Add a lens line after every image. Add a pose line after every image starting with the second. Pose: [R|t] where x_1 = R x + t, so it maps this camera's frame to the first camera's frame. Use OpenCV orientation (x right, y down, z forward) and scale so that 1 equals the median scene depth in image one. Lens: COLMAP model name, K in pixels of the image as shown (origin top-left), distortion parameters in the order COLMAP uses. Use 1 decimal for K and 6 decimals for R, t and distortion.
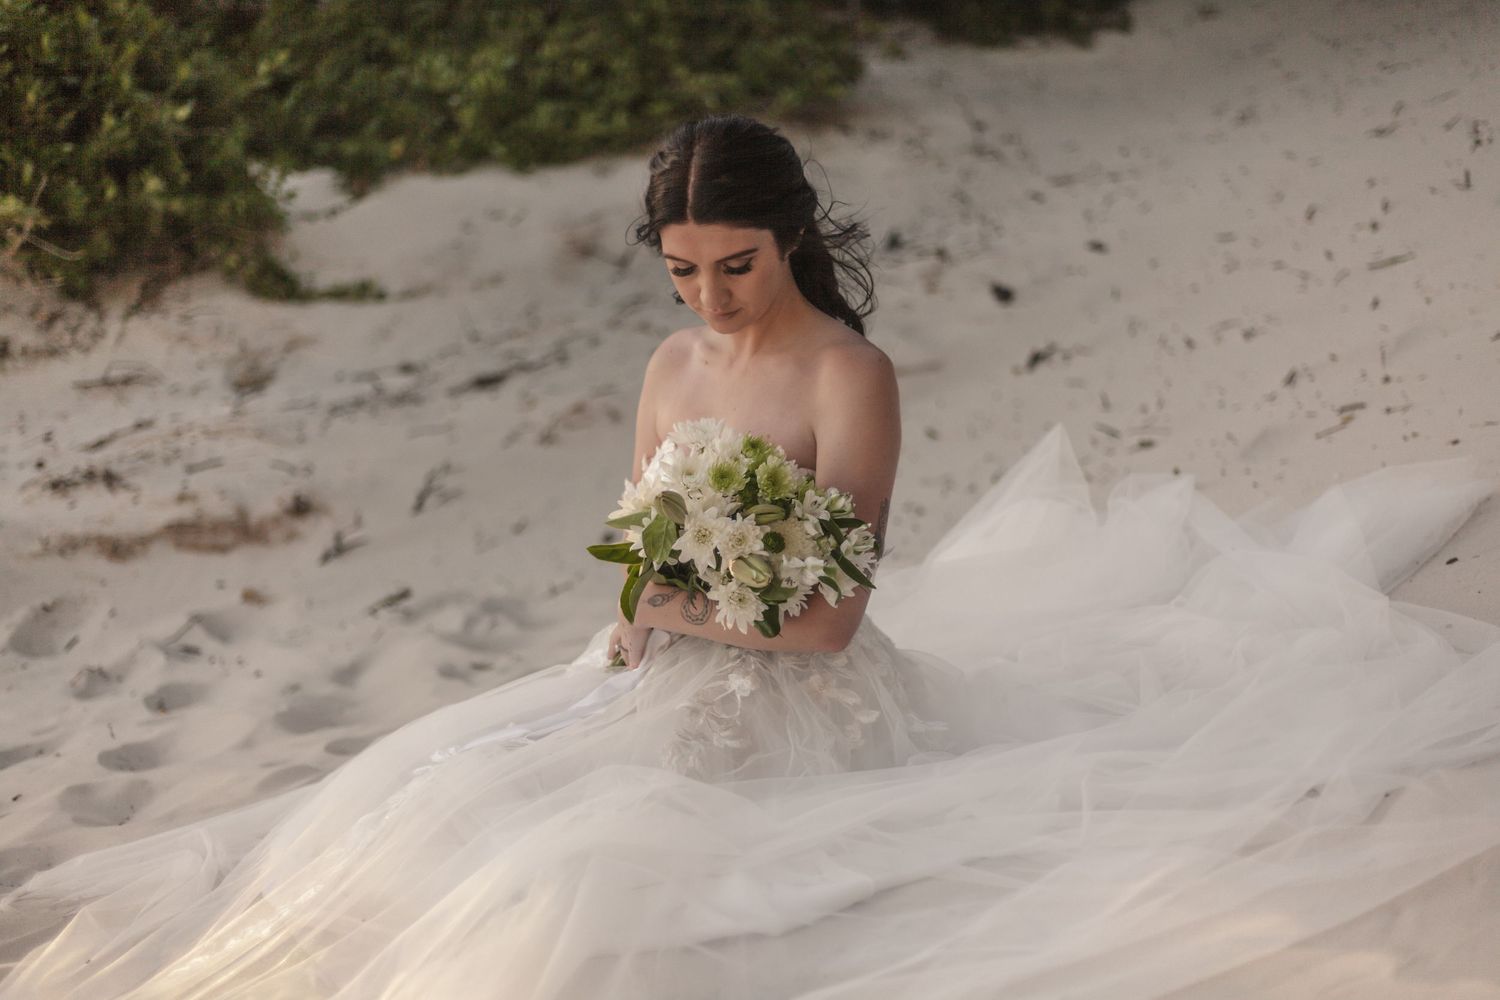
lens RADIAL K [[2239.1, 0, 750.0], [0, 2239.1, 500.0], [0, 0, 1]] dist [-0.017318, 0.058707]
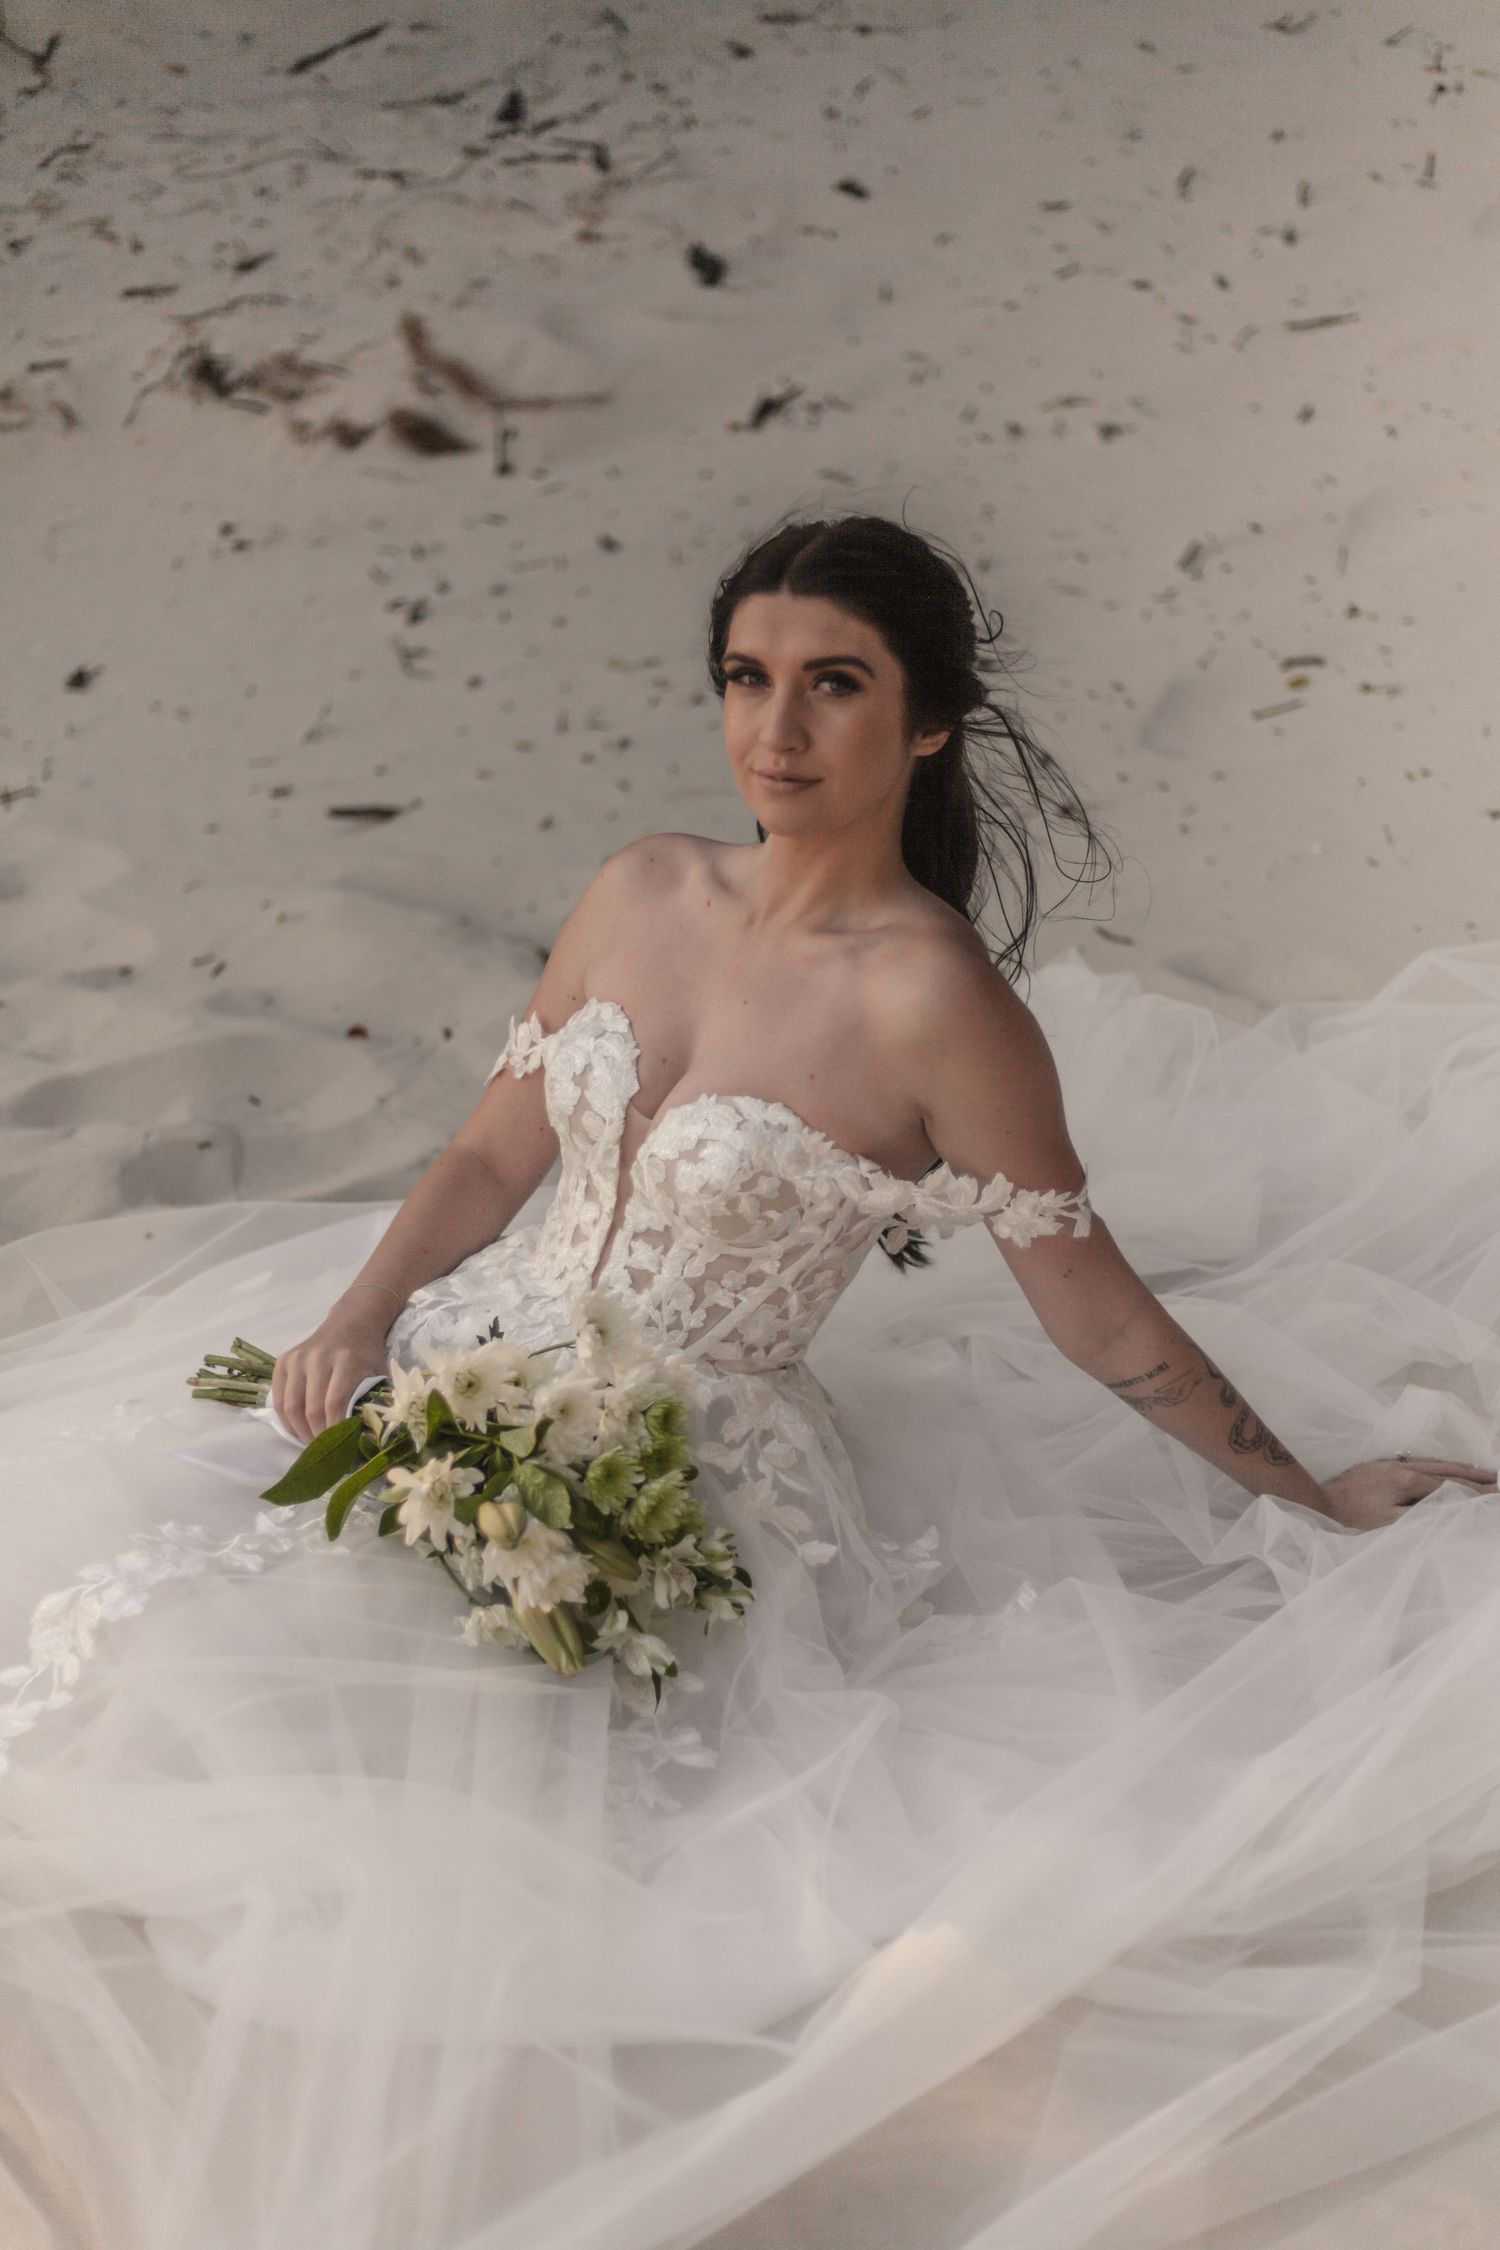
lens RADIAL K [[3358.6, 0, 750.0], [0, 3358.6, 1125.0], [0, 0, 1]] dist [-0.017318, 0.058707]
pose [[0.968771, 0.055835, 0.241587, -0.092038], [-0.121987, 0.955575, 0.268321, -0.123265], [-0.215873, -0.289413, 0.932545, 0.067379]]
